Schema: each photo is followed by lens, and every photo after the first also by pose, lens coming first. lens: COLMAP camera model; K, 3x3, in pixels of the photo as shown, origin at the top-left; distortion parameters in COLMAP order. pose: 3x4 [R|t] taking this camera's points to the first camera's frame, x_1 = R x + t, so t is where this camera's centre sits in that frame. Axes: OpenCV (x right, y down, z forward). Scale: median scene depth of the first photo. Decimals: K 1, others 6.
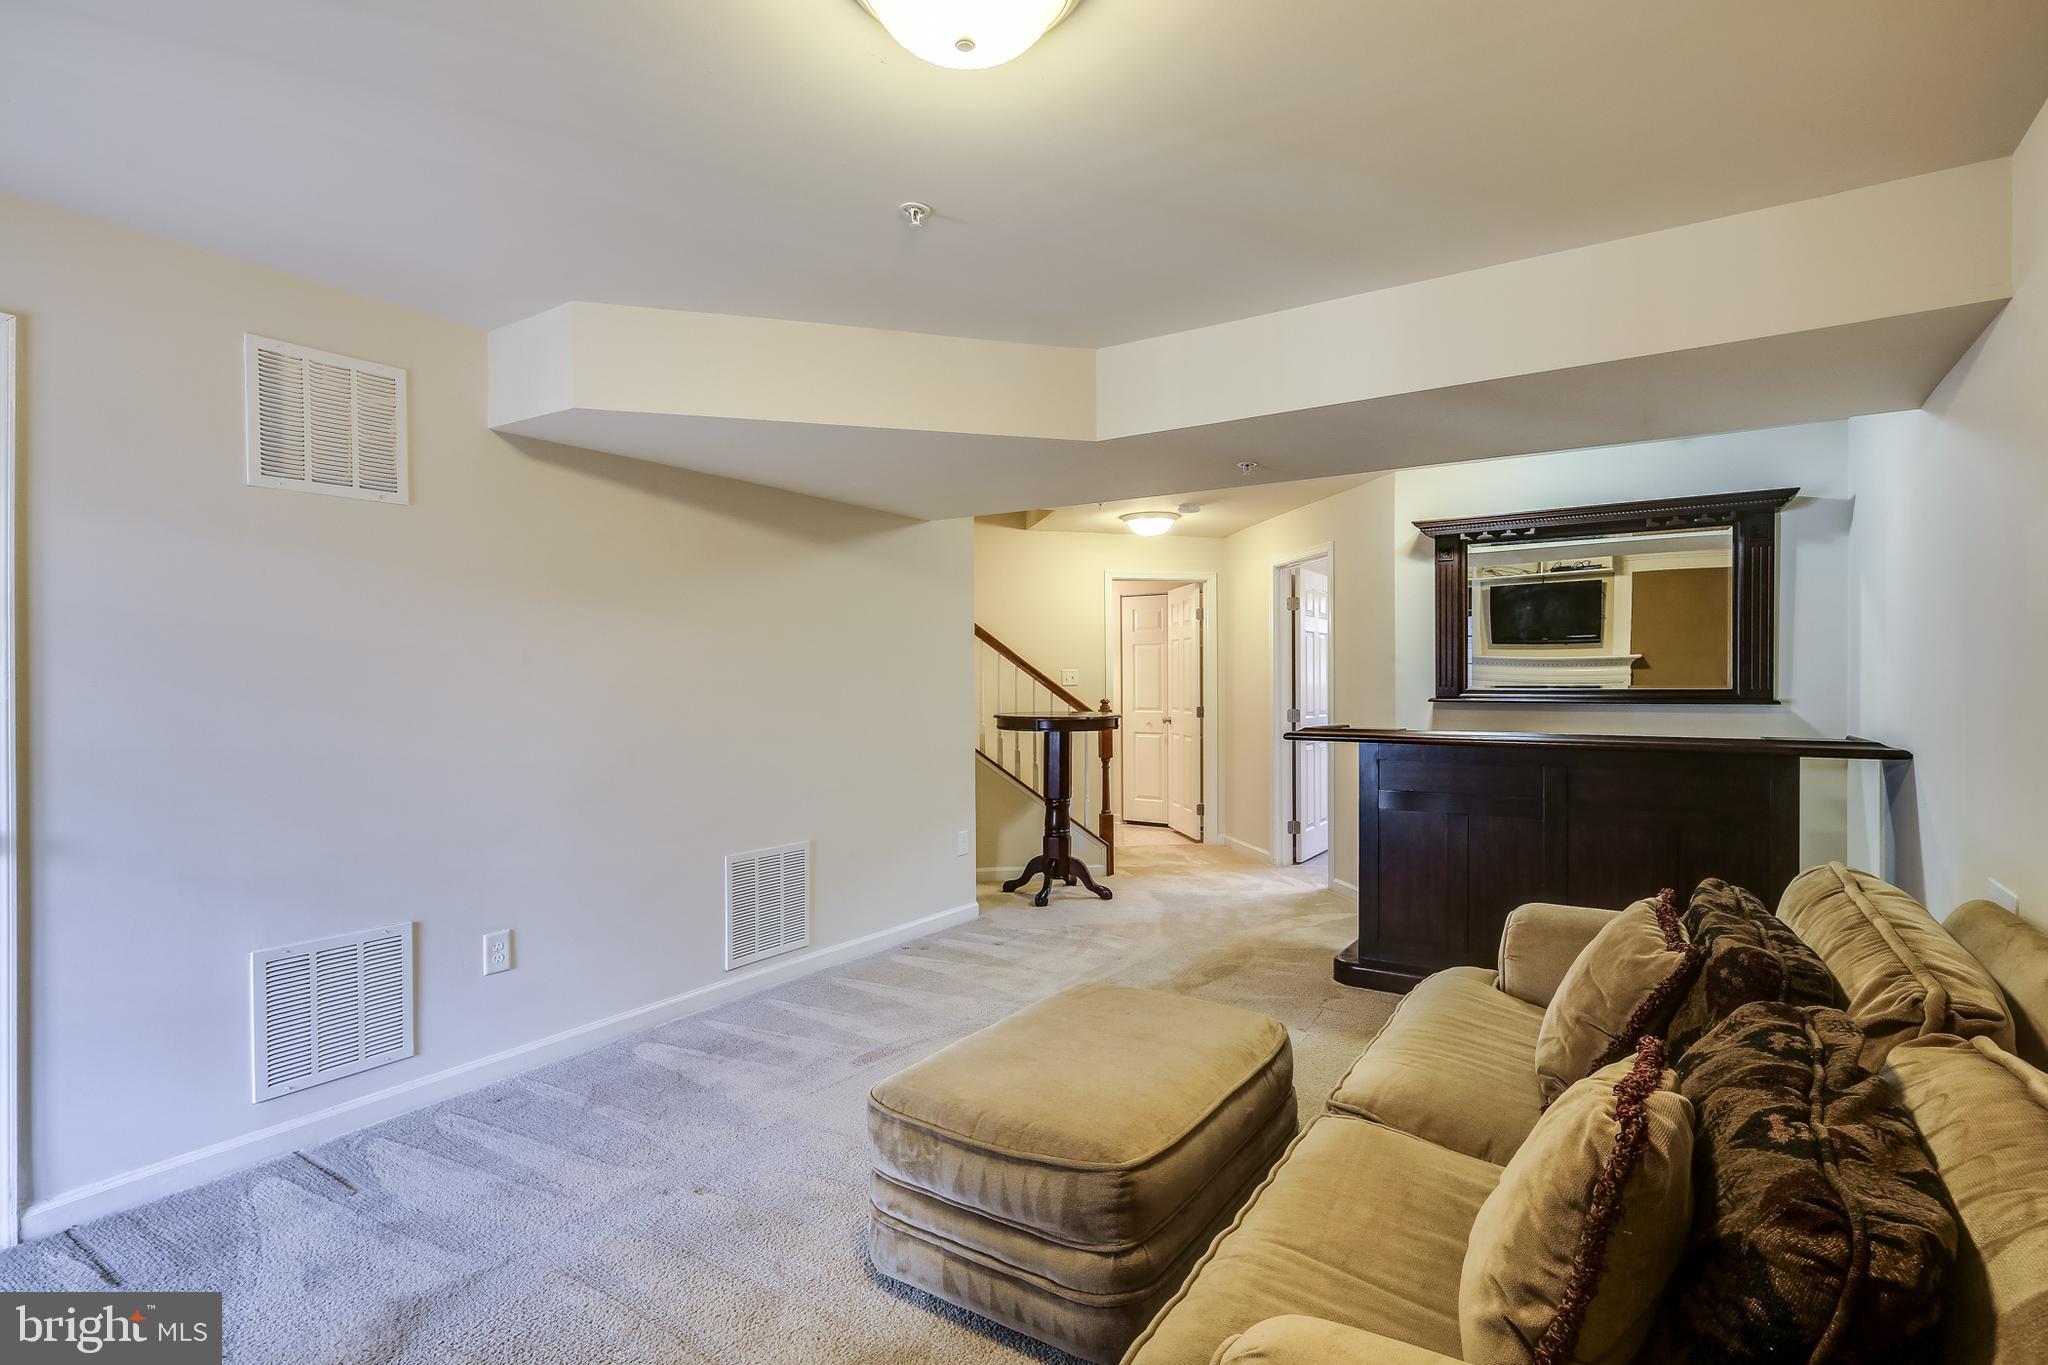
lens RADIAL K [[1006.9, 0, 1037.3], [0, 1006.9, 697.4], [0, 0, 1]] dist [0.004813, -0.003981]
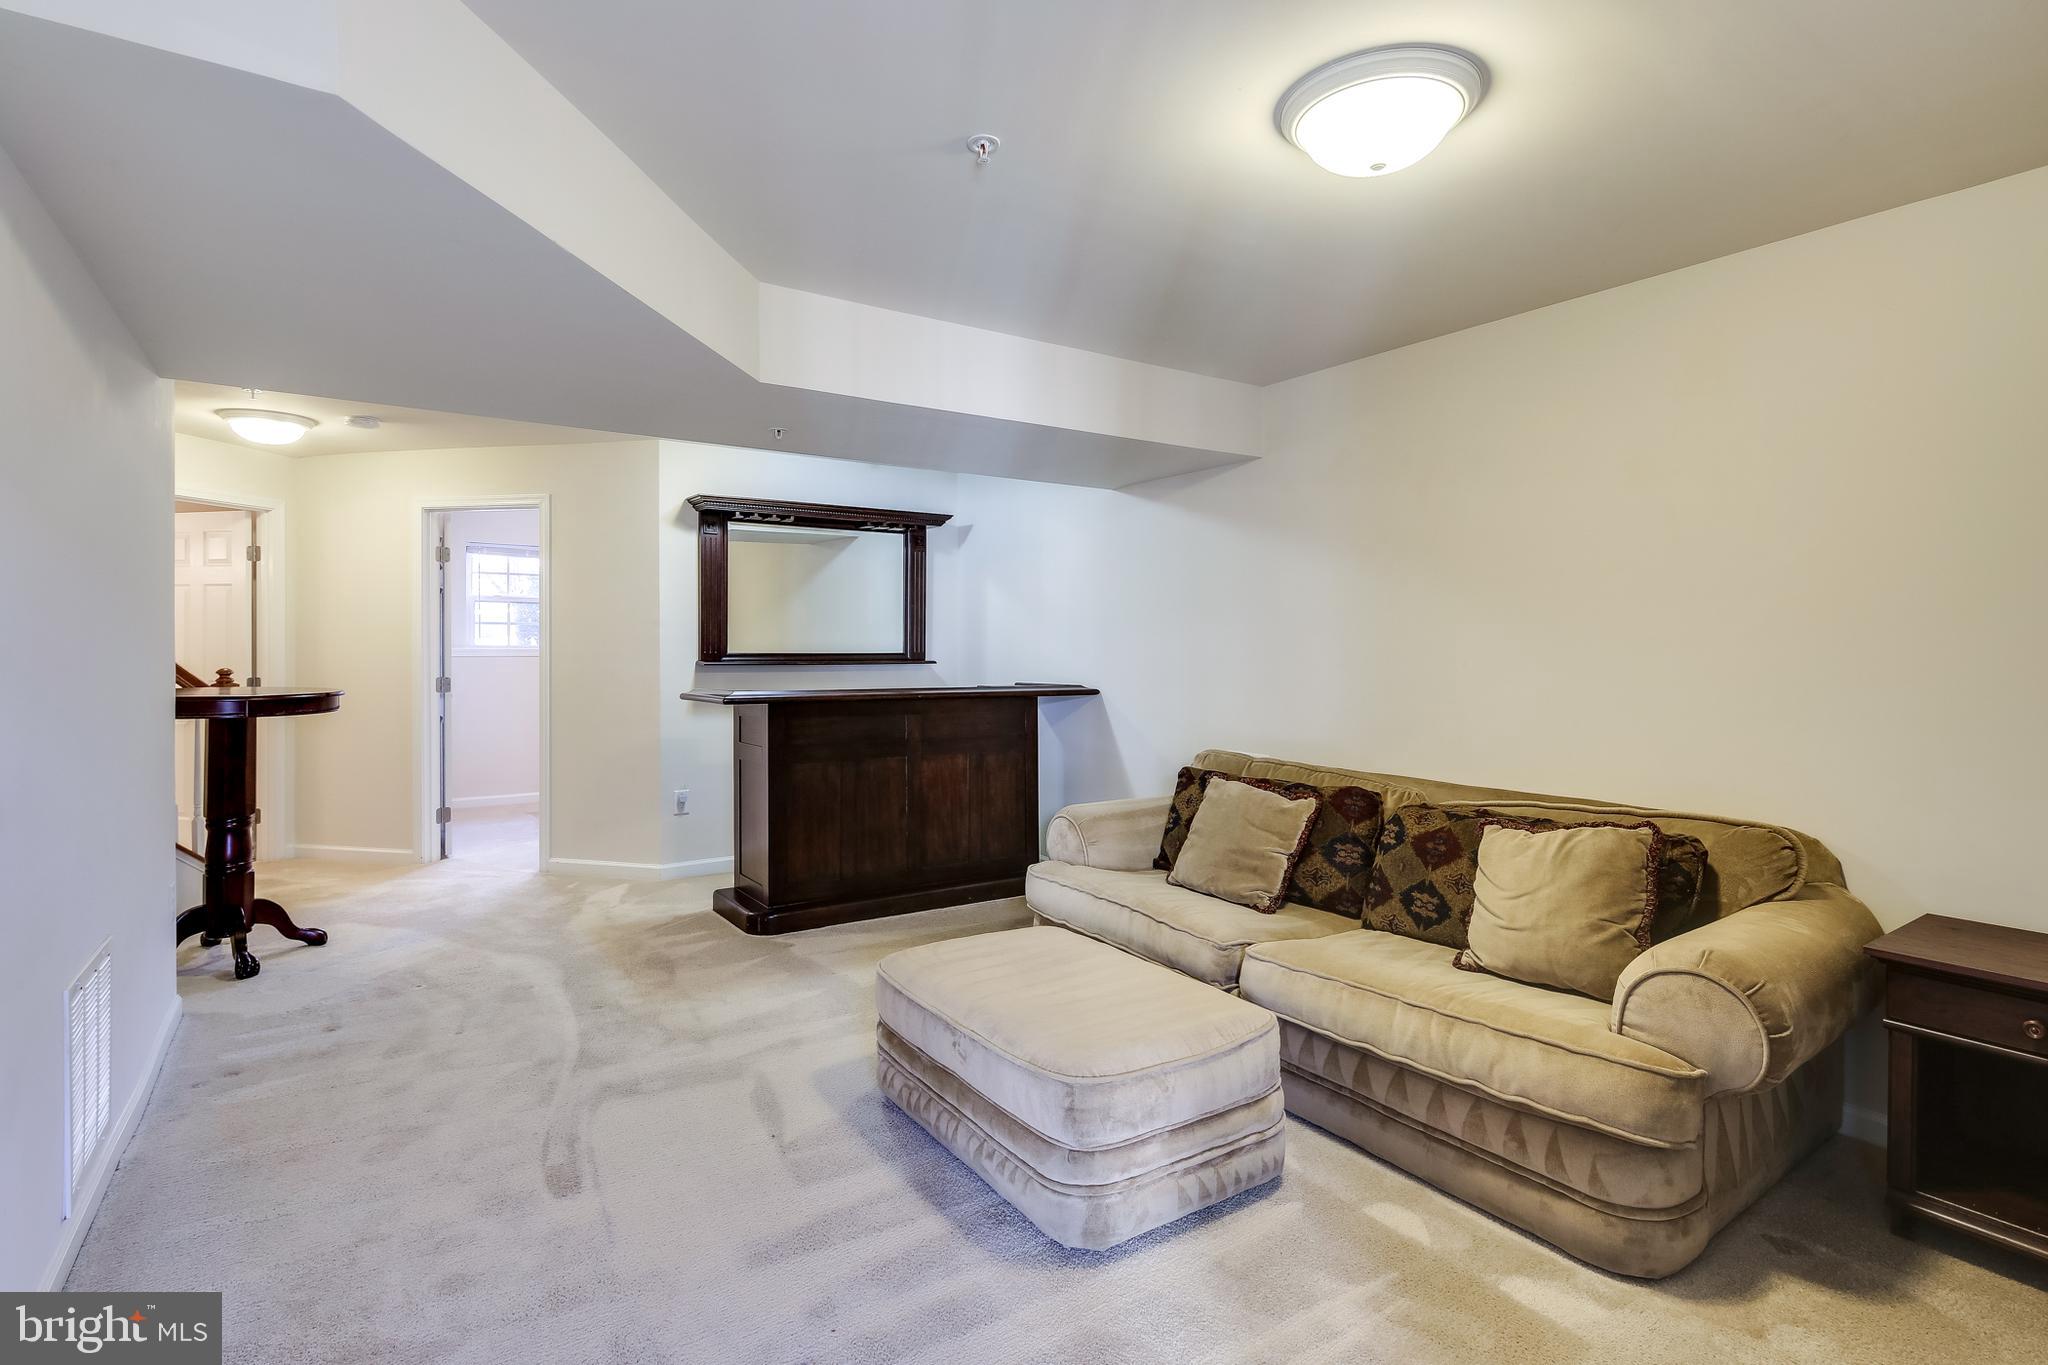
lens RADIAL K [[1006.9, 0, 1014.1], [0, 1006.9, 633.6], [0, 0, 1]] dist [0.004813, -0.003981]
pose [[0.396751, 0.014451, 0.917813, -0.445151], [0.010064, 0.999748, -0.020091, -0.004021], [-0.917871, 0.017208, 0.396505, 0.275840]]
